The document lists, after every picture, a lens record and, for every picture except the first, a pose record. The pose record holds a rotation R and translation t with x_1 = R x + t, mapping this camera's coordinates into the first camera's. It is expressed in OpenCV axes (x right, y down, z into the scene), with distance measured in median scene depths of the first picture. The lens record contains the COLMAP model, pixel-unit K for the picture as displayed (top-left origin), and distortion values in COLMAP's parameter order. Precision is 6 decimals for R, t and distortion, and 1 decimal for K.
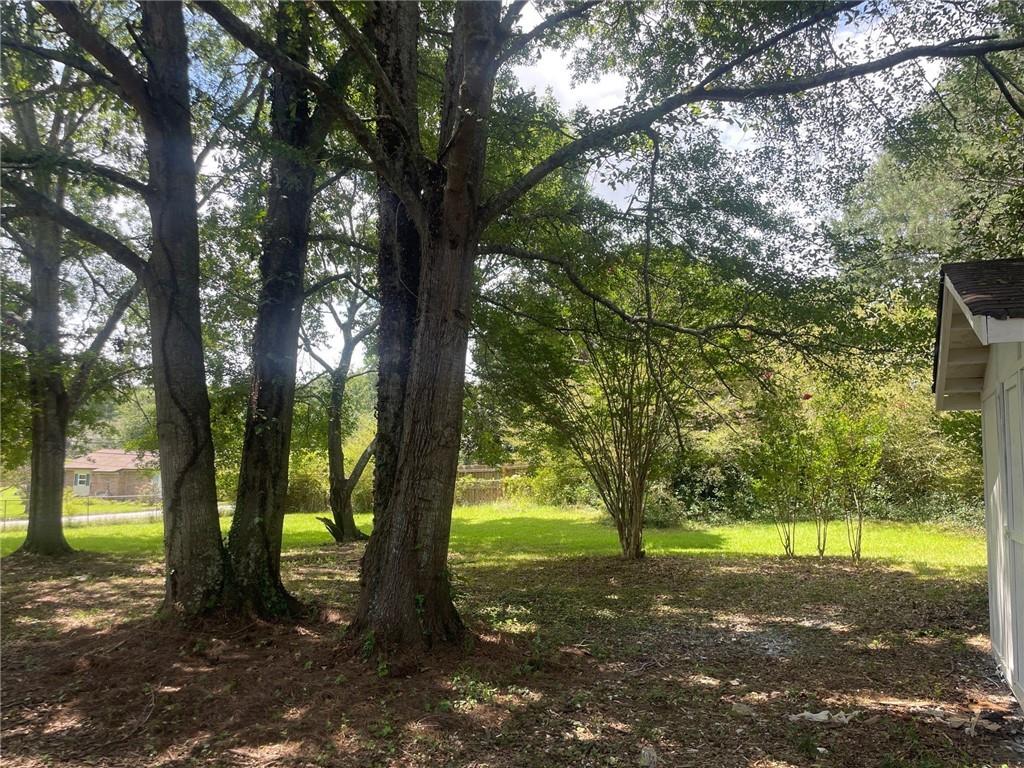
lens RADIAL K [[770.3, 0, 515.6], [0, 770.3, 380.9], [0, 0, 1]] dist [0.029832, -0.028510]
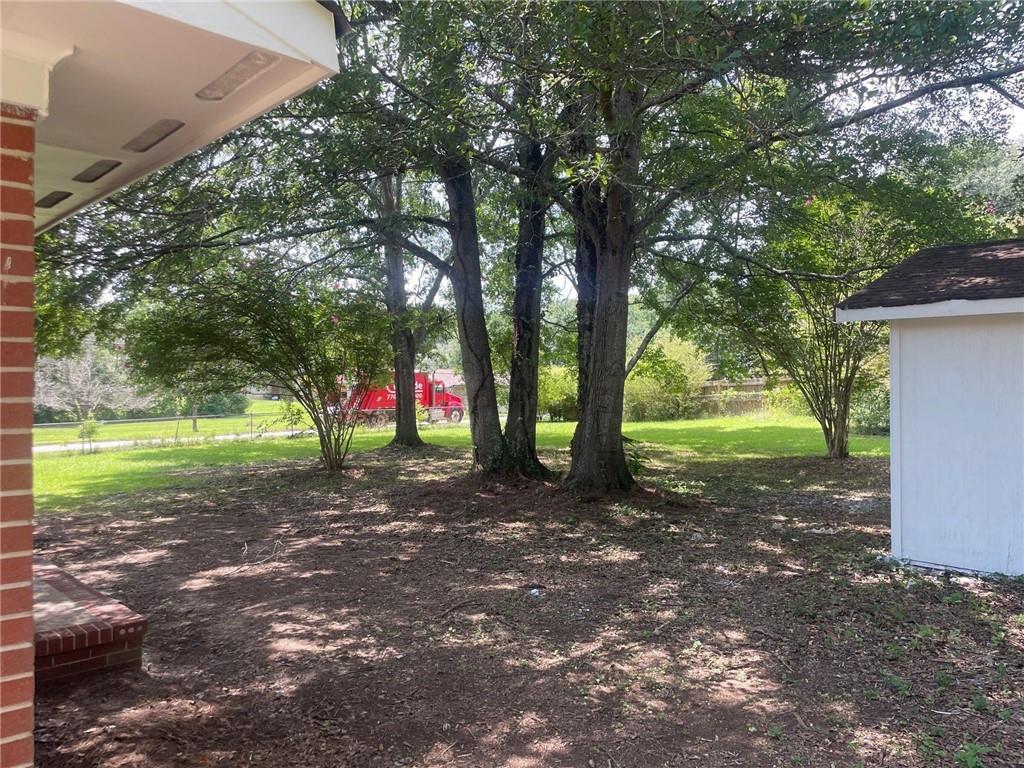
lens RADIAL K [[770.3, 0, 511.6], [0, 770.3, 384.7], [0, 0, 1]] dist [0.029832, -0.028510]
pose [[0.922464, -0.012293, -0.385887, 0.288100], [0.057133, 0.992835, 0.104948, -0.067971], [0.381833, -0.118857, 0.916557, -0.514439]]
